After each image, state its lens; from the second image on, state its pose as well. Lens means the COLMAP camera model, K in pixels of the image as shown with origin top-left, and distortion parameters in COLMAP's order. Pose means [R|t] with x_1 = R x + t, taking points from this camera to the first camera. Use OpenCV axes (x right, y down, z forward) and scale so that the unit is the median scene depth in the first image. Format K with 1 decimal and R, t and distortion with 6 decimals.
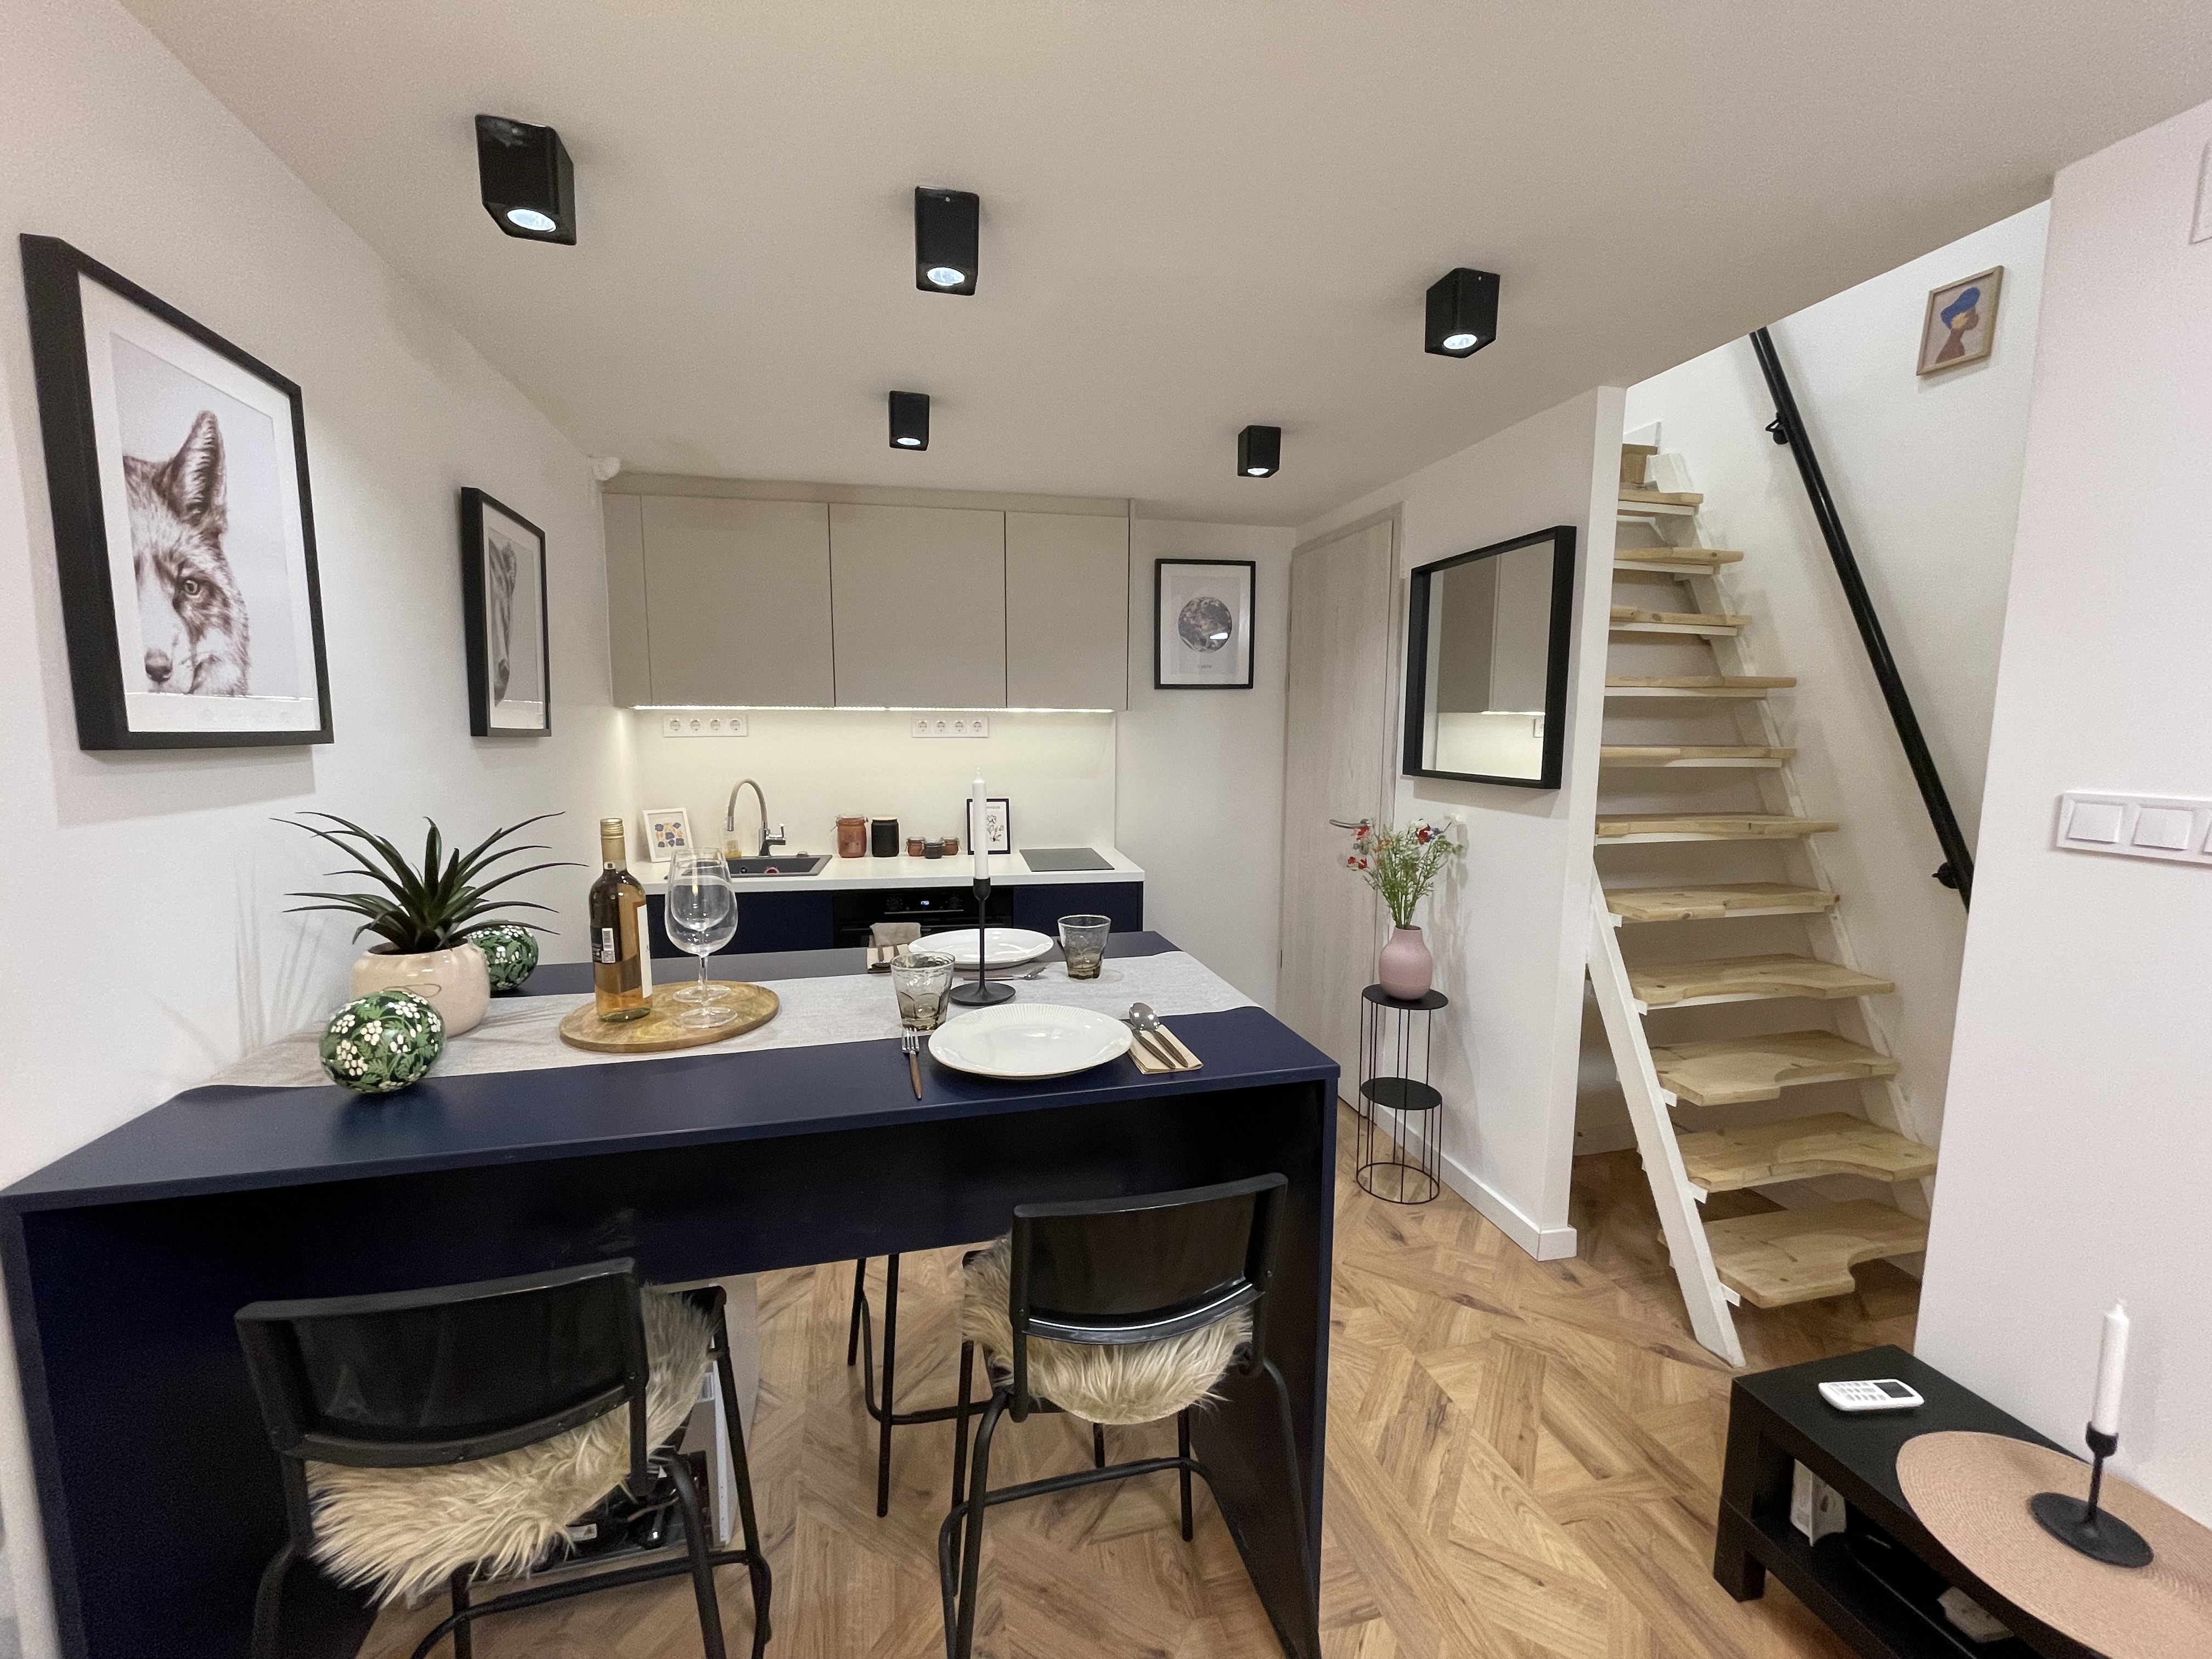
lens RADIAL K [[901.7, 0, 1111.0], [0, 901.7, 827.2], [0, 0, 1]] dist [0.001150, 0.000165]
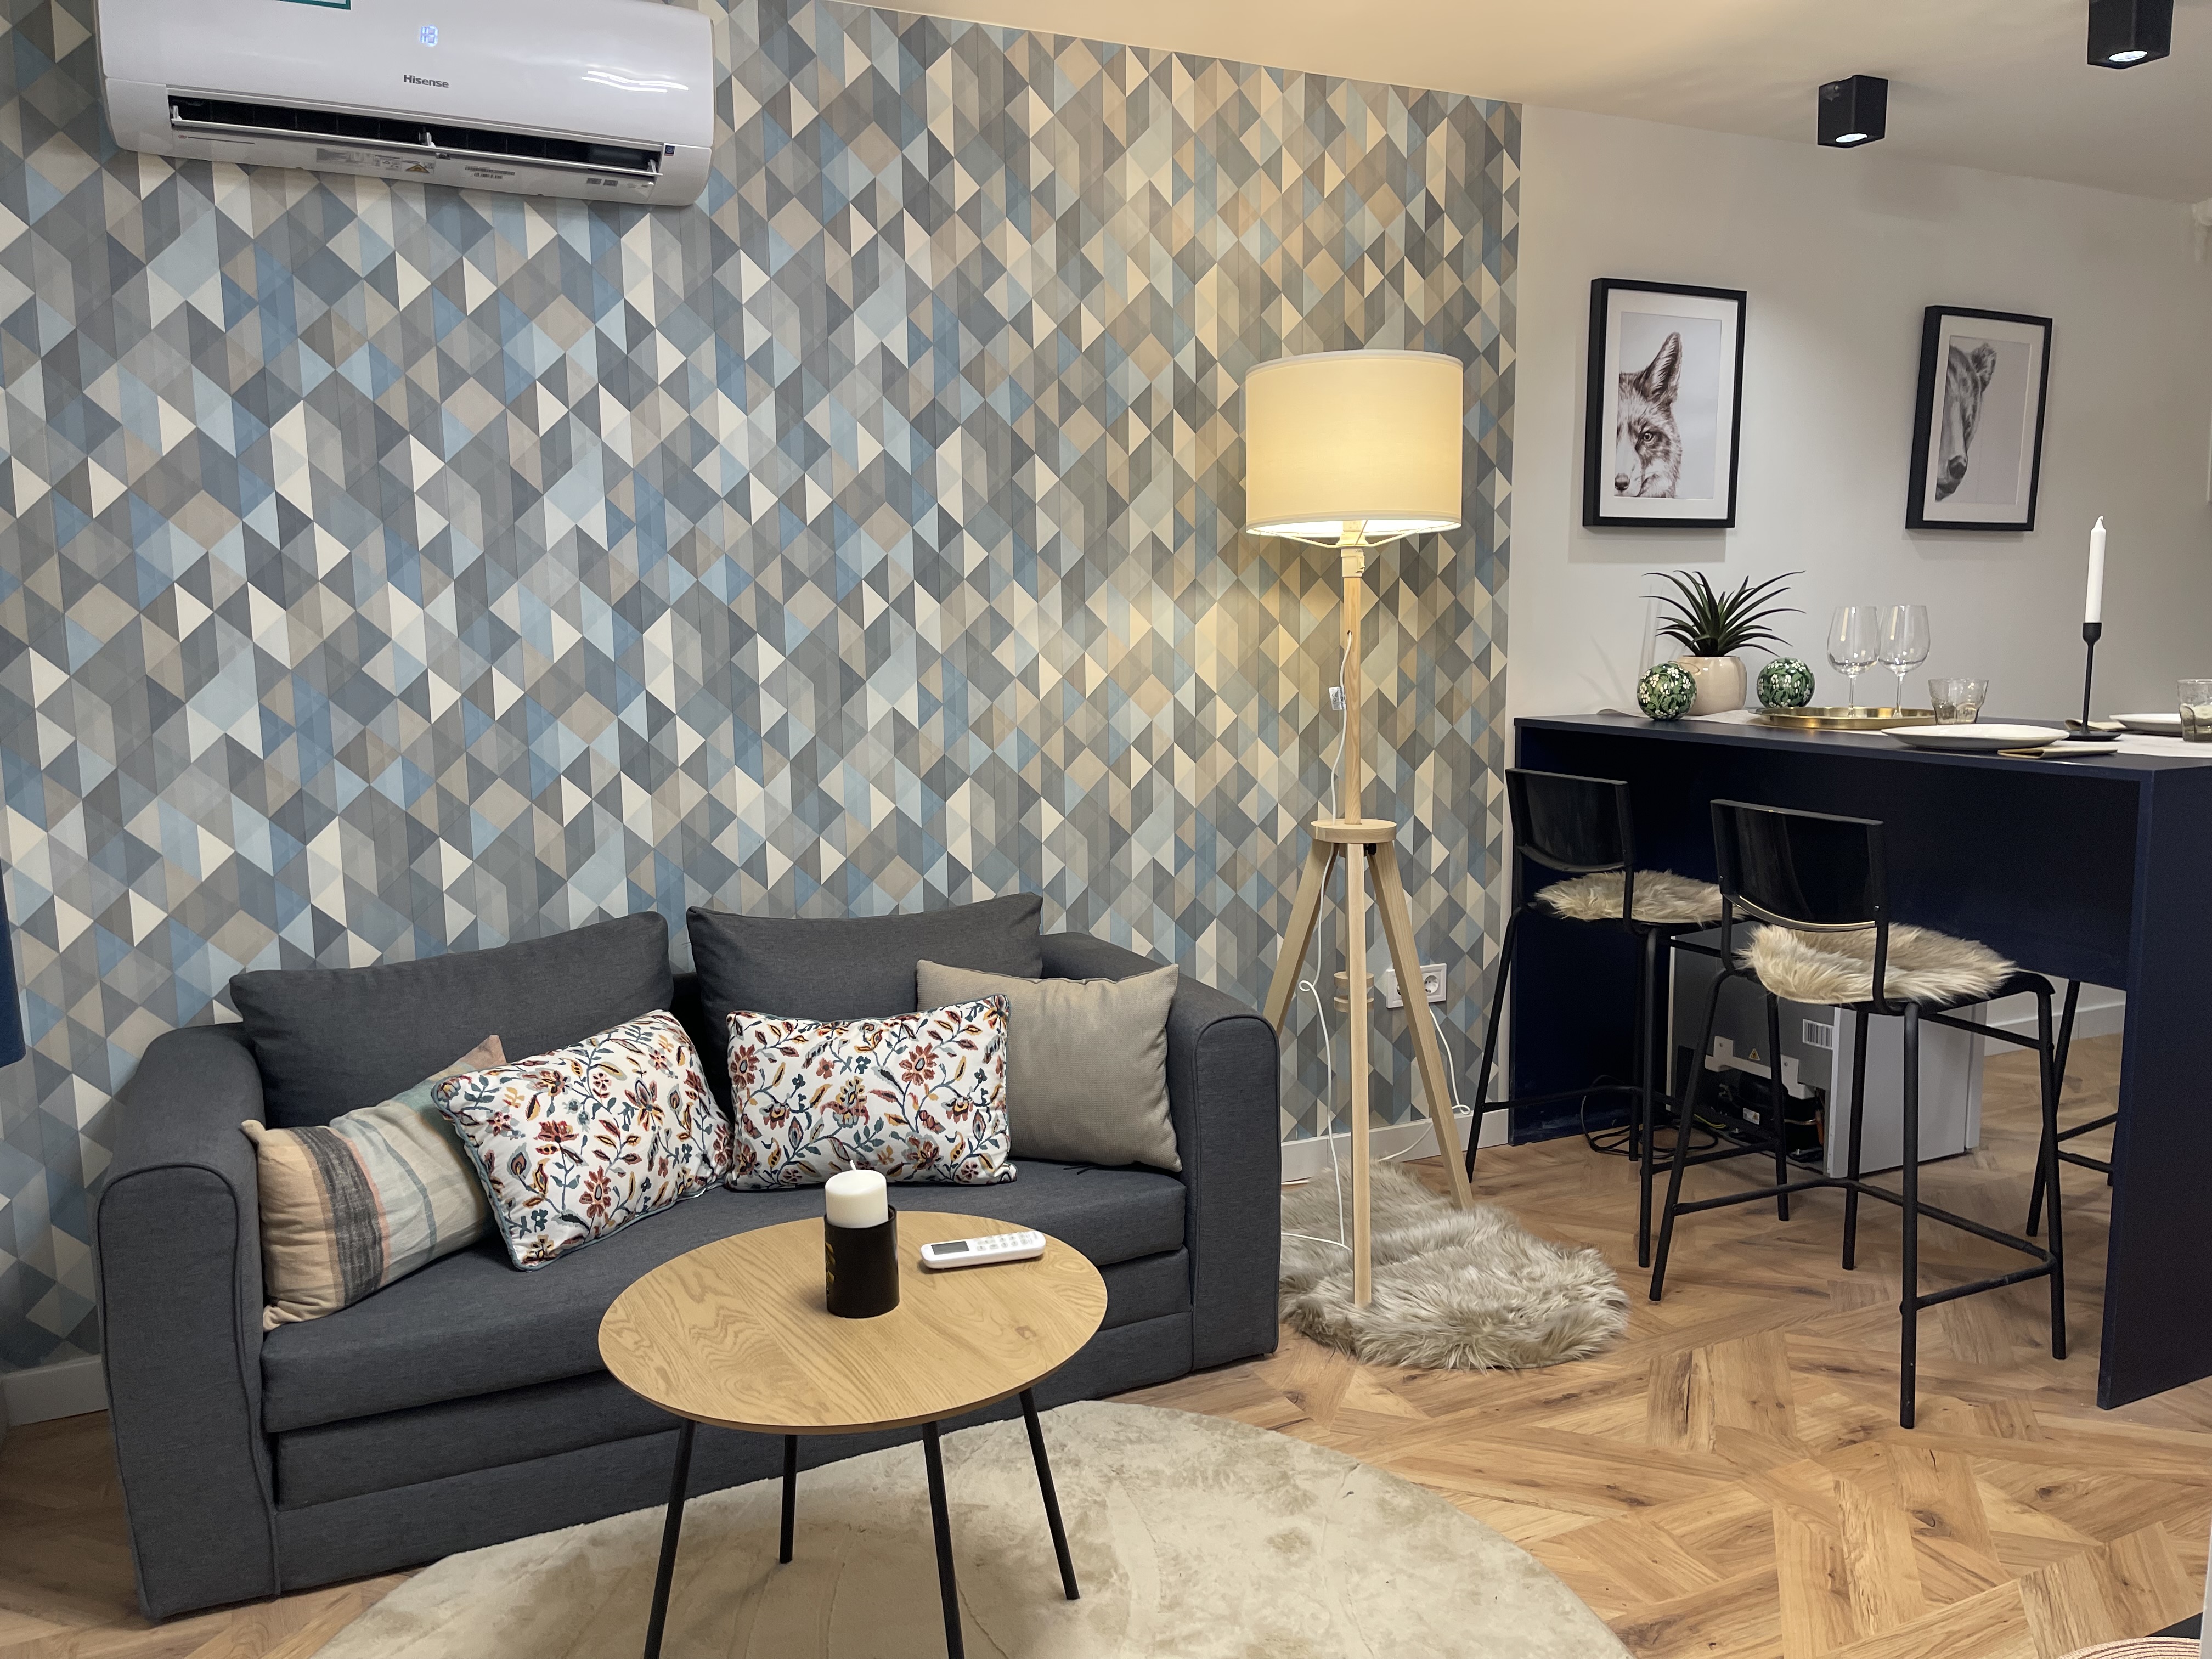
lens RADIAL K [[1687.9, 0, 1116.4], [0, 1687.9, 834.9], [0, 0, 1]] dist [0.109636, -0.123605]
pose [[0.187628, 0.121948, -0.974641, 2.161249], [-0.100978, 0.989401, 0.104355, 0.265809], [0.977036, 0.078837, 0.197954, -0.639368]]
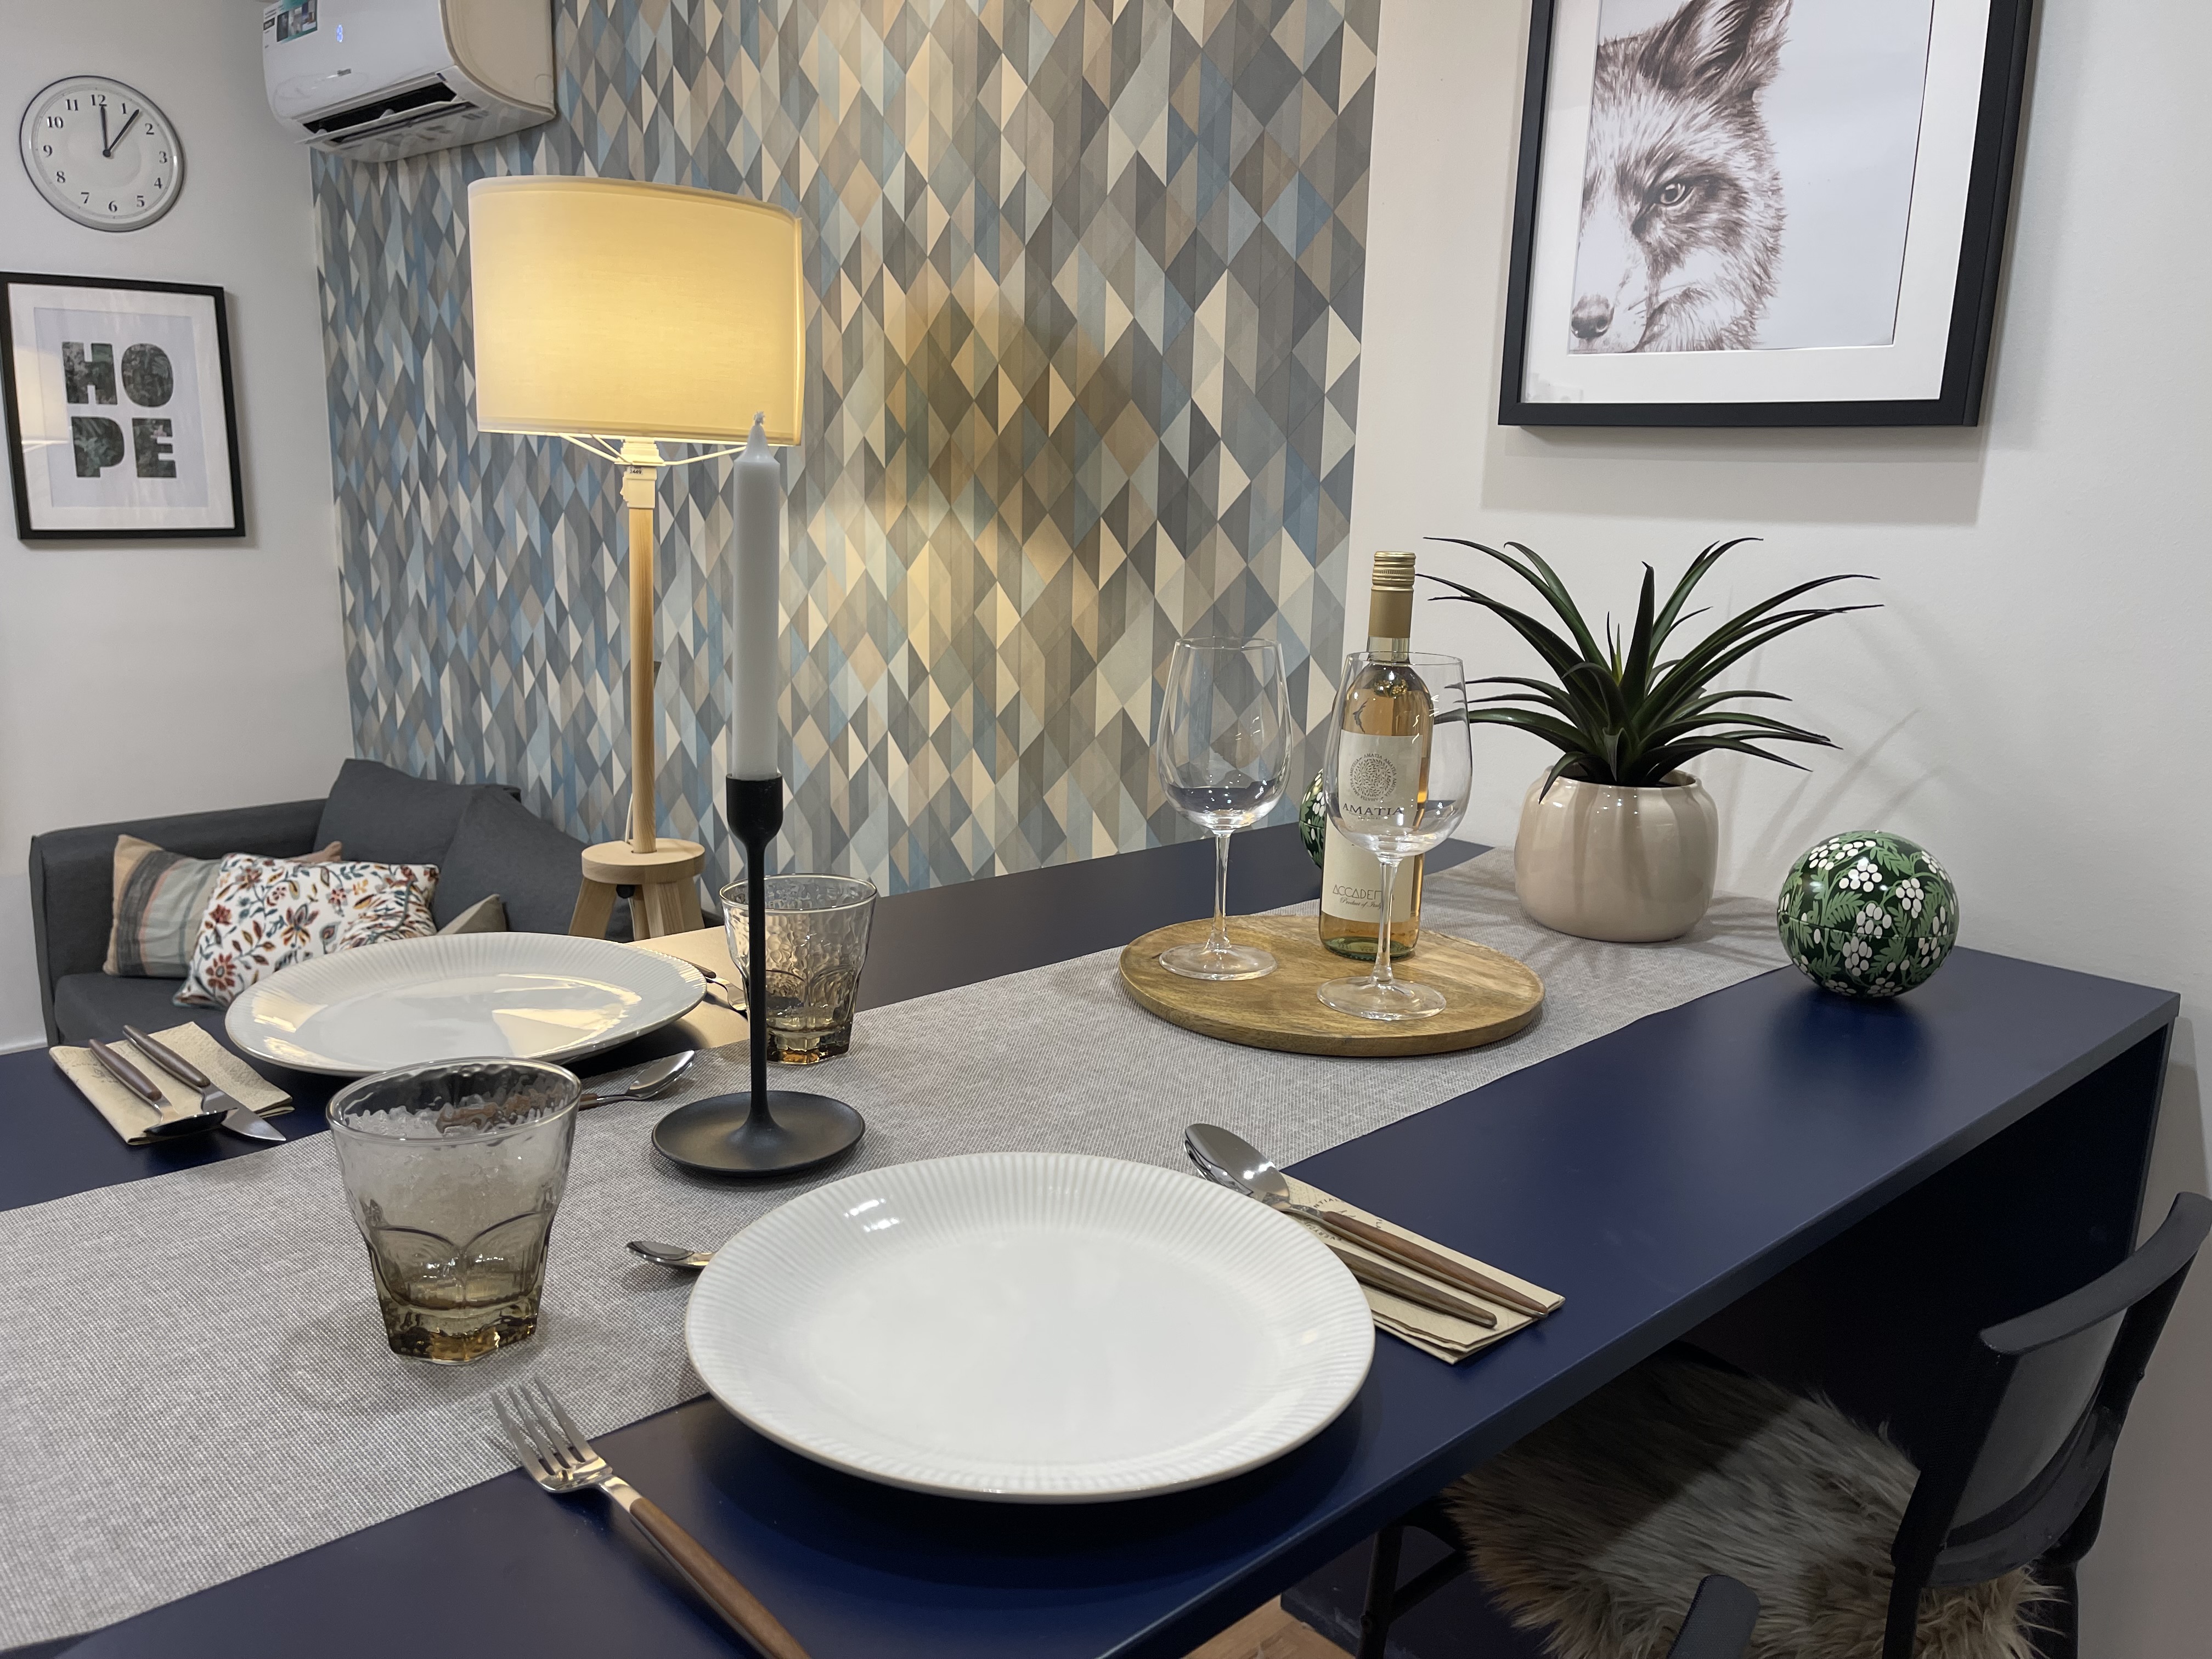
lens RADIAL K [[1691.7, 0, 1098.6], [0, 1691.7, 817.4], [0, 0, 1]] dist [0.100144, -0.123451]
pose [[-0.882389, 0.061453, -0.466490, 0.039364], [-0.089292, 0.951547, 0.294253, -0.152525], [0.461970, 0.301300, -0.834148, 2.006688]]
